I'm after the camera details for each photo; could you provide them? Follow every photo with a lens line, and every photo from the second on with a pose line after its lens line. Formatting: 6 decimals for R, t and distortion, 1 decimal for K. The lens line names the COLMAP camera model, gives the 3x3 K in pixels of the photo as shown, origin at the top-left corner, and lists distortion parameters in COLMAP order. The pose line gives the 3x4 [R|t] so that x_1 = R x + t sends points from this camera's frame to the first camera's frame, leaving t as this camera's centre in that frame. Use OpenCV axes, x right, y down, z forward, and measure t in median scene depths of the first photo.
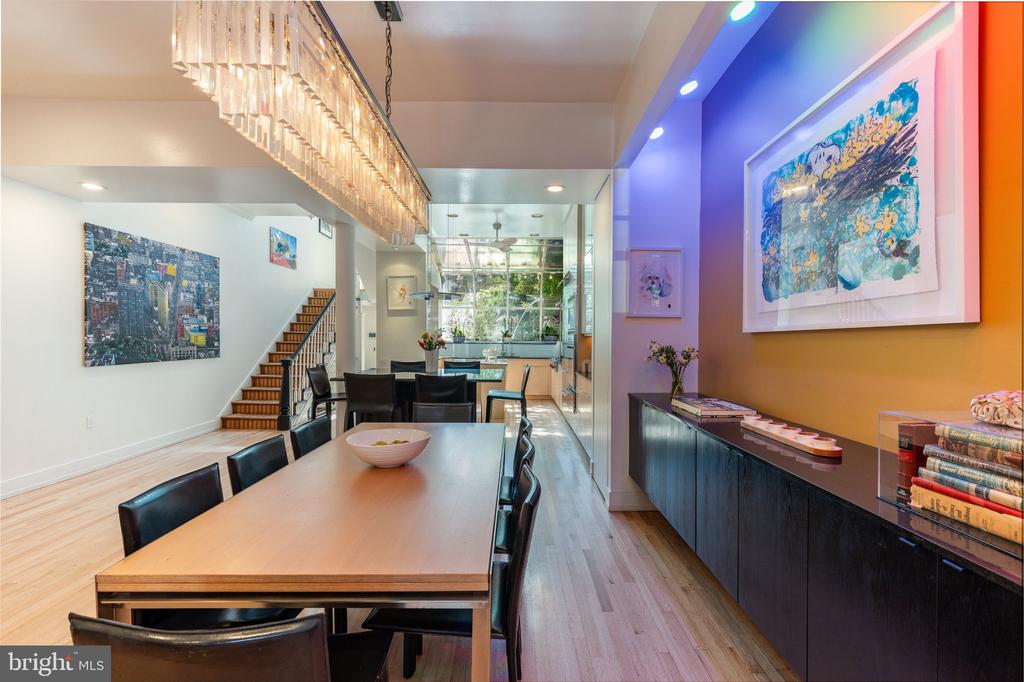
lens RADIAL K [[451.2, 0, 513.4], [0, 451.2, 344.9], [0, 0, 1]] dist [0.001917, 0.000064]
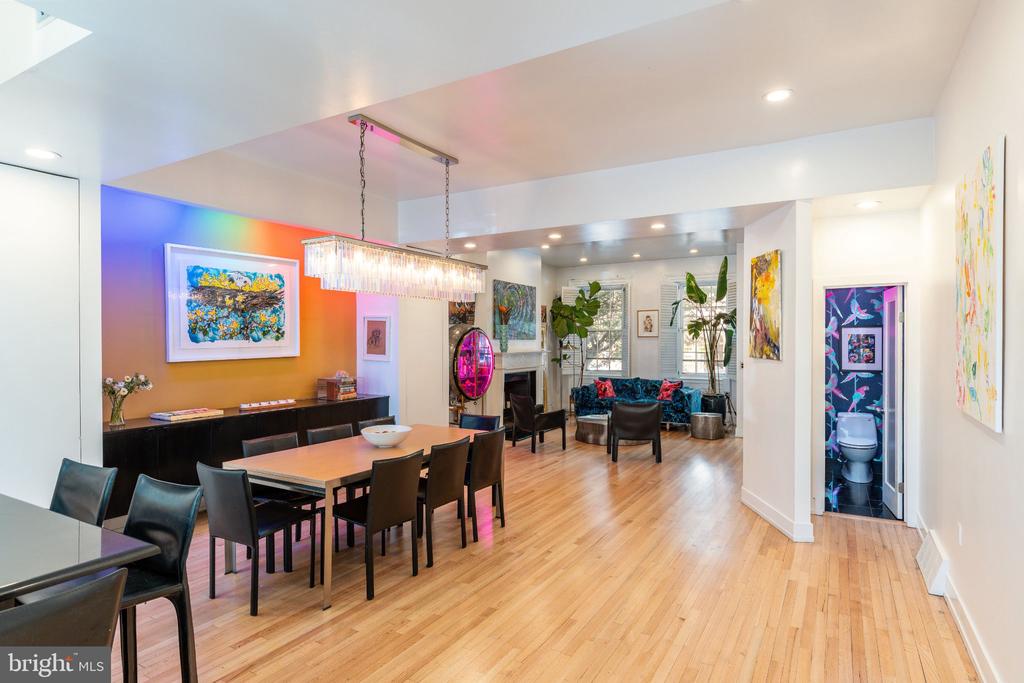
lens RADIAL K [[562.9, 0, 519.7], [0, 562.9, 342.6], [0, 0, 1]] dist [0.001069, 0.001029]
pose [[-0.865086, -0.007043, 0.501574, -1.984661], [0.004833, 0.999738, 0.022374, -0.181271], [-0.501600, 0.021780, -0.864826, 2.905846]]
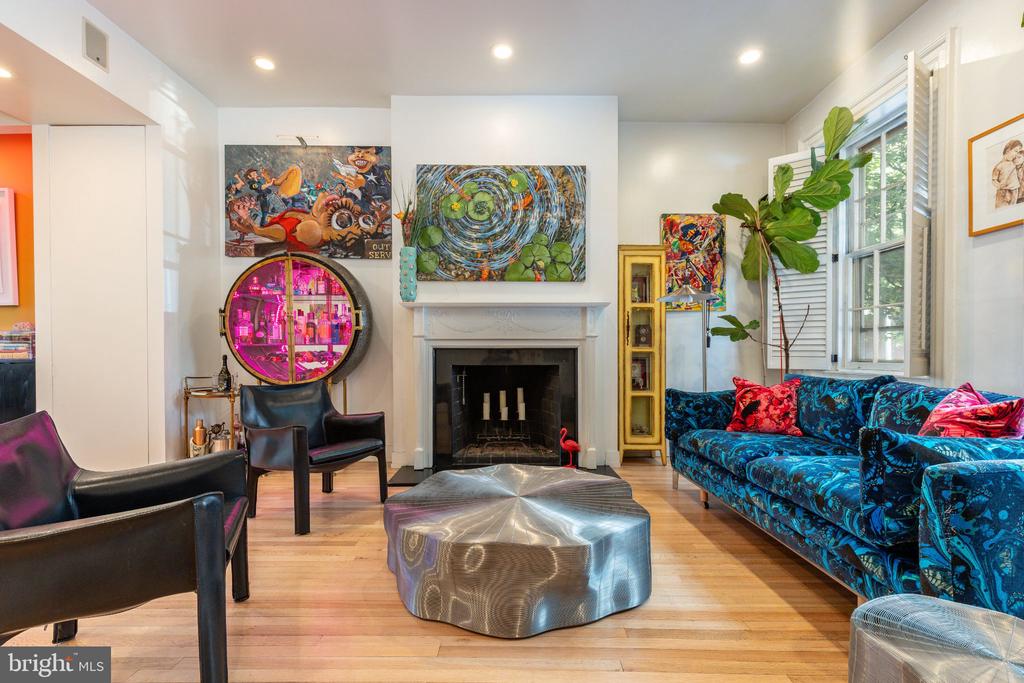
lens RADIAL K [[461.8, 0, 510.2], [0, 461.8, 355.1], [0, 0, 1]] dist [0.004460, -0.000215]
pose [[0.011078, -0.014383, 0.999835, -1.438660], [0.018179, 0.999734, 0.014180, 0.212277], [-0.999773, 0.018019, 0.011336, -1.640960]]
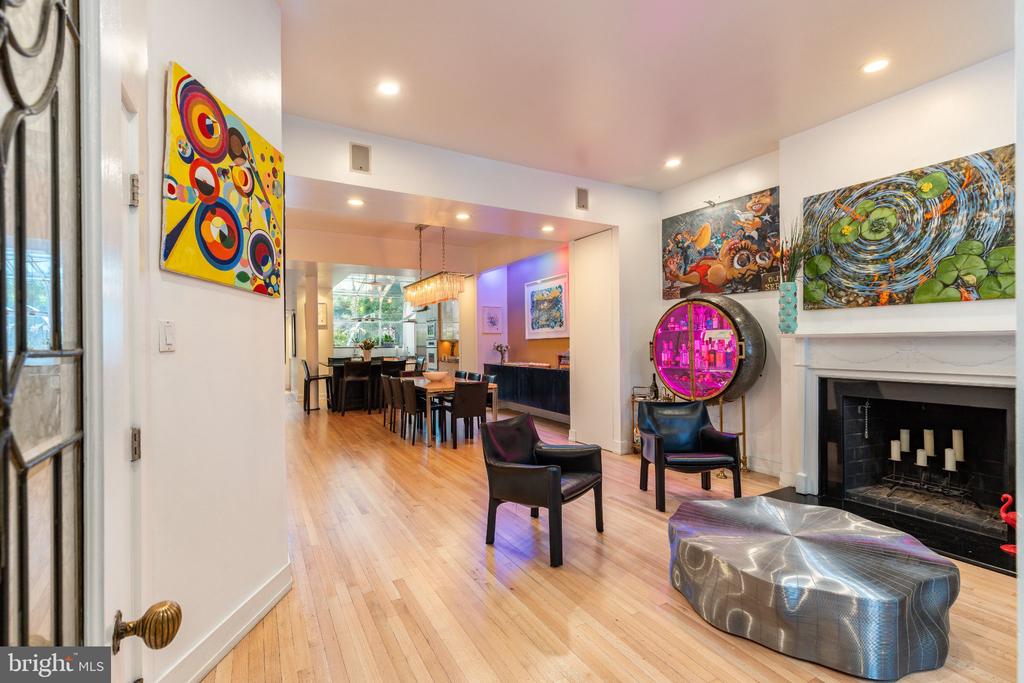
lens RADIAL K [[451.2, 0, 513.4], [0, 451.2, 345.4], [0, 0, 1]] dist [0.001917, 0.000064]
pose [[0.868714, -0.014695, 0.495097, -1.572061], [0.020748, 0.999762, -0.006731, 0.048041], [-0.494880, 0.016119, 0.868812, -2.356027]]
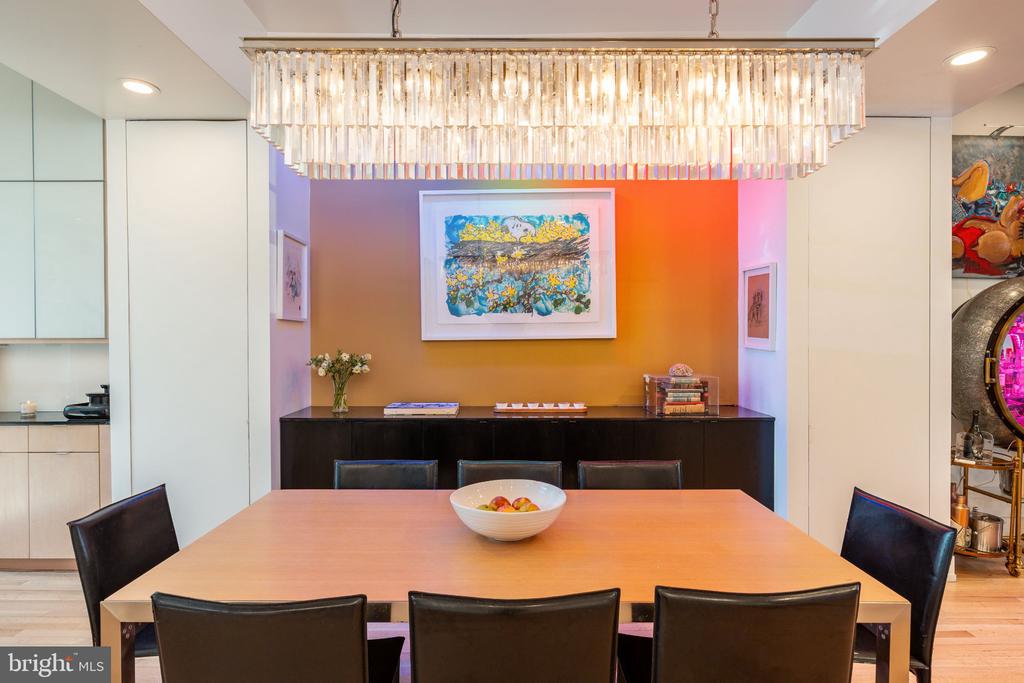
lens RADIAL K [[562.9, 0, 519.7], [0, 562.9, 342.6], [0, 0, 1]] dist [0.001069, 0.001029]
pose [[-0.003376, -0.010675, 0.999937, -1.338529], [0.015364, 0.999824, 0.010726, -0.047941], [-0.999876, 0.015399, -0.003211, 1.101432]]
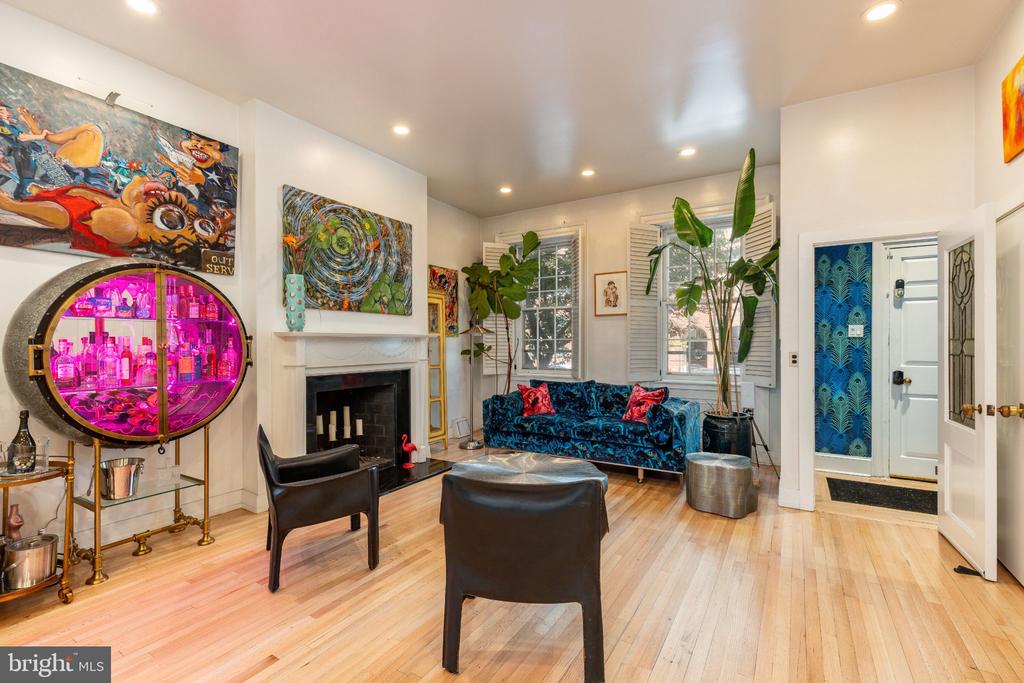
lens RADIAL K [[451.2, 0, 513.4], [0, 451.2, 345.4], [0, 0, 1]] dist [0.001917, 0.000064]
pose [[-0.844860, -0.007282, 0.534938, -1.214826], [0.006509, 0.999693, 0.023889, 0.025659], [-0.534948, 0.023665, -0.844554, -0.091507]]
